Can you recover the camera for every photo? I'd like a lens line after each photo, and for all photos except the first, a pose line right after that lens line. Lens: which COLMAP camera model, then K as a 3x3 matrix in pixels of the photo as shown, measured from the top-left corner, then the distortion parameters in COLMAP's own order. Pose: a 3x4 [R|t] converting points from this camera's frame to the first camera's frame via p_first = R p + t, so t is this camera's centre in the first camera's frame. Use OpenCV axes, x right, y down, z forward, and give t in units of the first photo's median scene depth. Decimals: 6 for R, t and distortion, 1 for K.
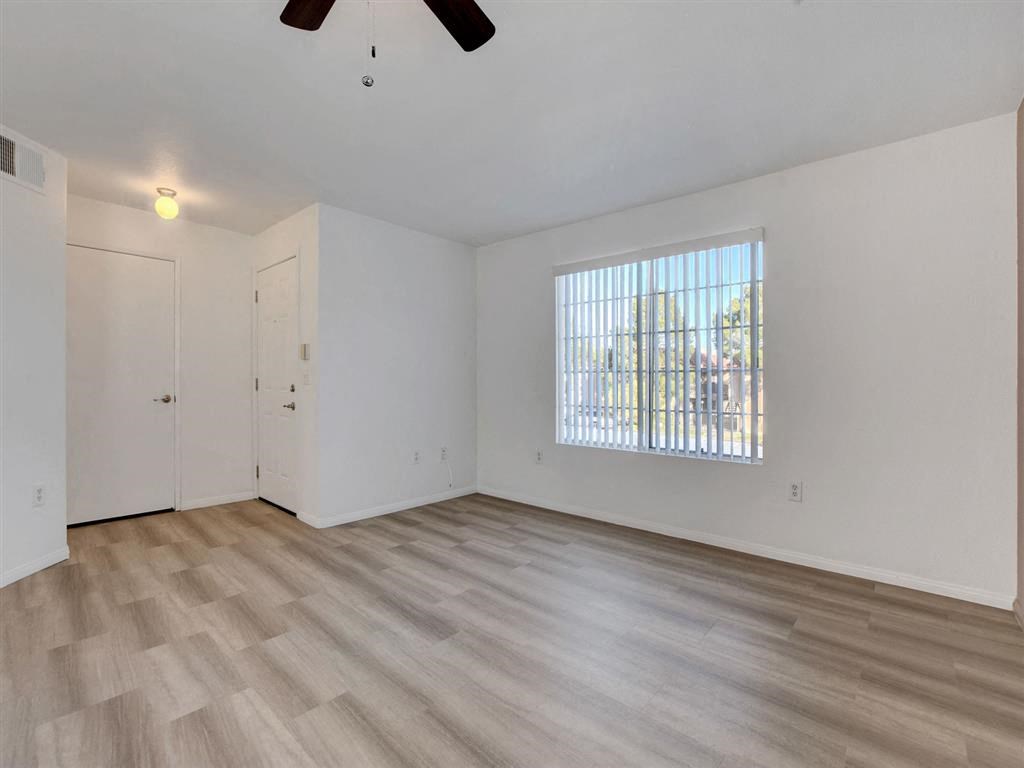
lens RADIAL K [[463.3, 0, 512.0], [0, 463.3, 384.0], [0, 0, 1]] dist [-0.027197, 0.000437]
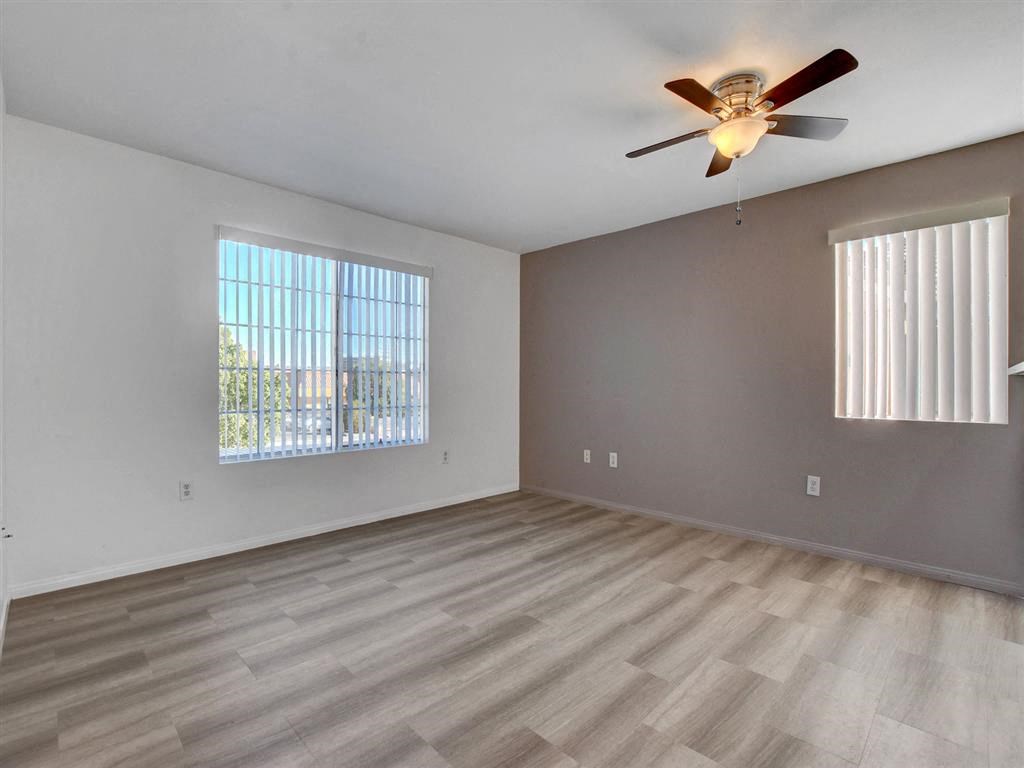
lens RADIAL K [[480.9, 0, 507.3], [0, 480.9, 384.5], [0, 0, 1]] dist [-0.024450, 0.000163]
pose [[0.056548, -0.007290, 0.998373, -0.891352], [-0.004345, 0.999962, 0.007548, -0.008216], [-0.998390, -0.004765, 0.056514, 0.708963]]
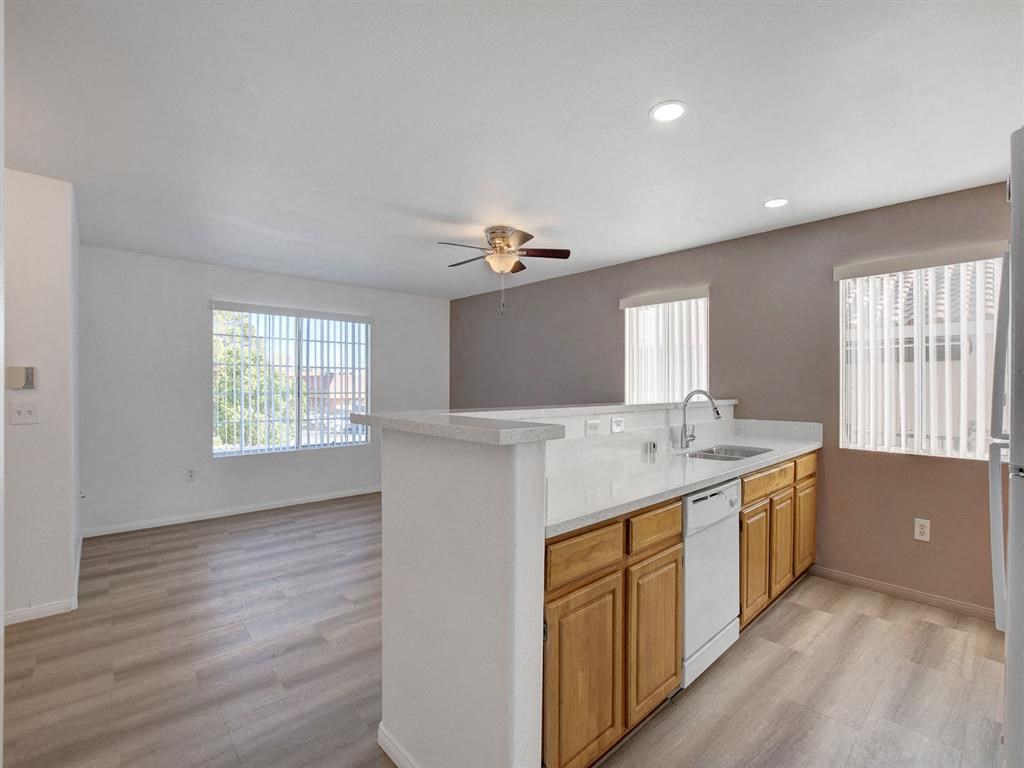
lens RADIAL K [[463.3, 0, 512.0], [0, 463.3, 384.0], [0, 0, 1]] dist [-0.027197, 0.000437]
pose [[0.097805, -0.006205, 0.995186, -1.322066], [-0.003255, 0.999973, 0.006554, -0.085264], [-0.995200, -0.003880, 0.097782, 0.240042]]
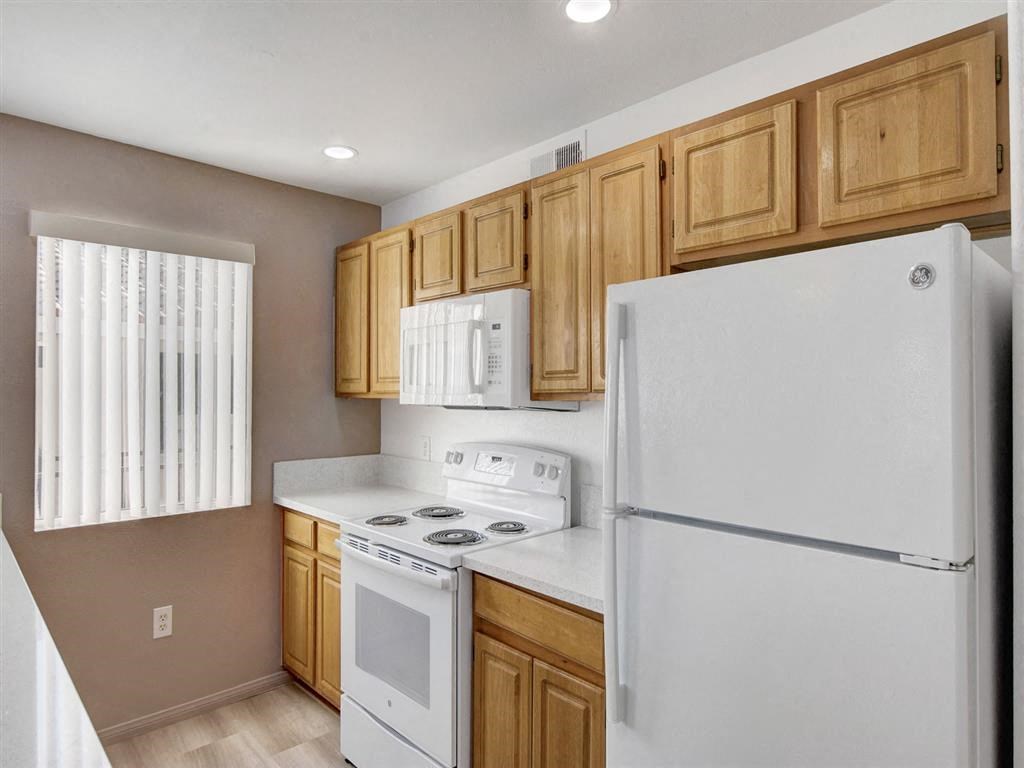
lens RADIAL K [[600.9, 0, 512.0], [0, 600.9, 384.0], [0, 0, 1]] dist [-0.014364, 0.002422]
pose [[-0.997067, -0.008387, 0.076071, -0.864053], [-0.009349, 0.999881, -0.012293, -0.123881], [-0.075959, -0.012968, -0.997027, 0.324165]]
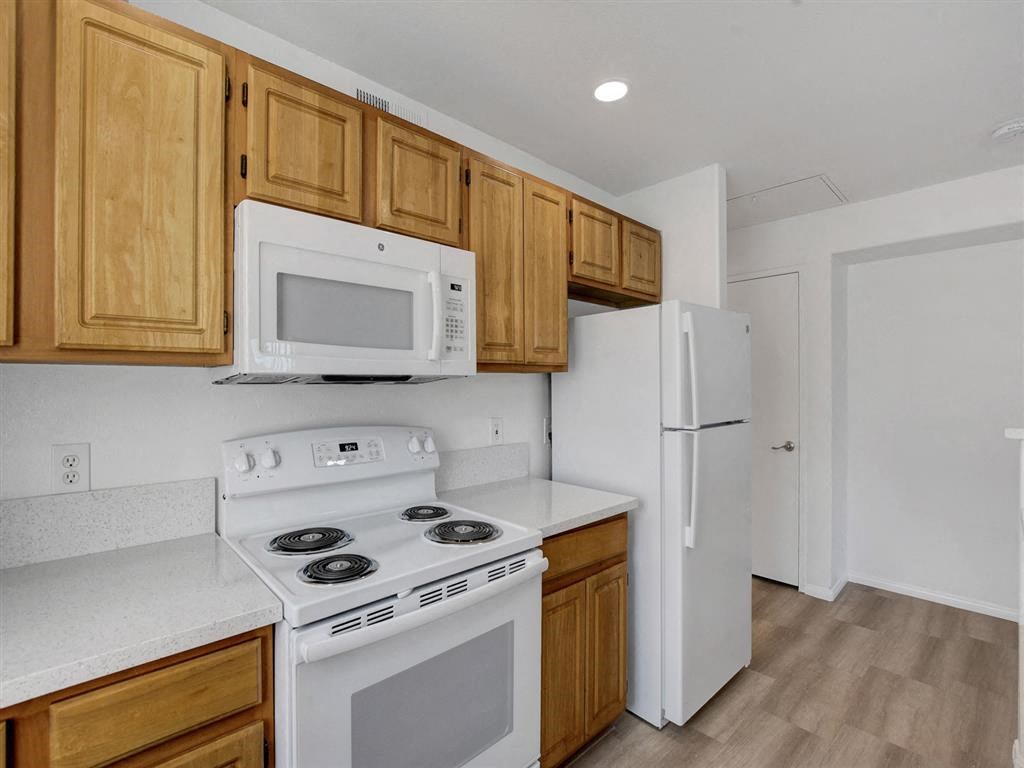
lens RADIAL K [[463.3, 0, 512.0], [0, 463.3, 384.0], [0, 0, 1]] dist [-0.027197, 0.000437]
pose [[-0.094129, -0.010181, -0.995508, -0.274324], [0.003778, 0.999937, -0.010584, -0.089861], [0.995553, -0.004757, -0.094085, -0.311840]]
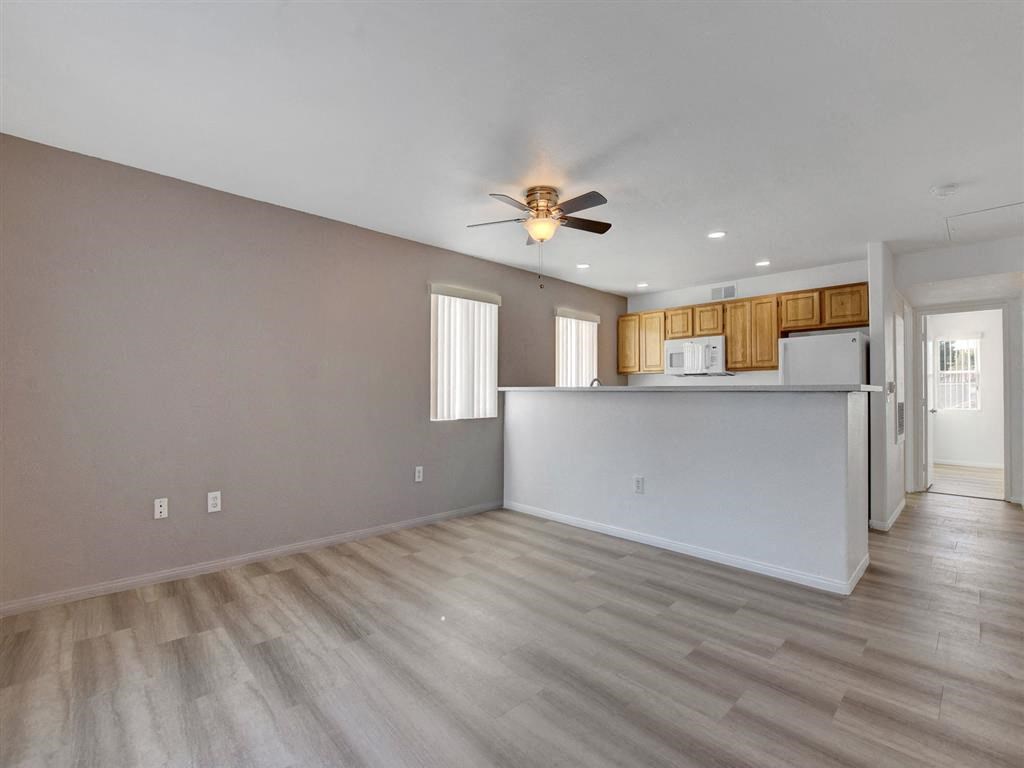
lens RADIAL K [[463.3, 0, 512.0], [0, 463.3, 384.0], [0, 0, 1]] dist [-0.027197, 0.000437]
pose [[-0.996833, -0.009075, 0.079000, -0.137341], [-0.010608, 0.999763, -0.019009, -0.017801], [-0.078809, -0.019787, -0.996693, 1.443011]]
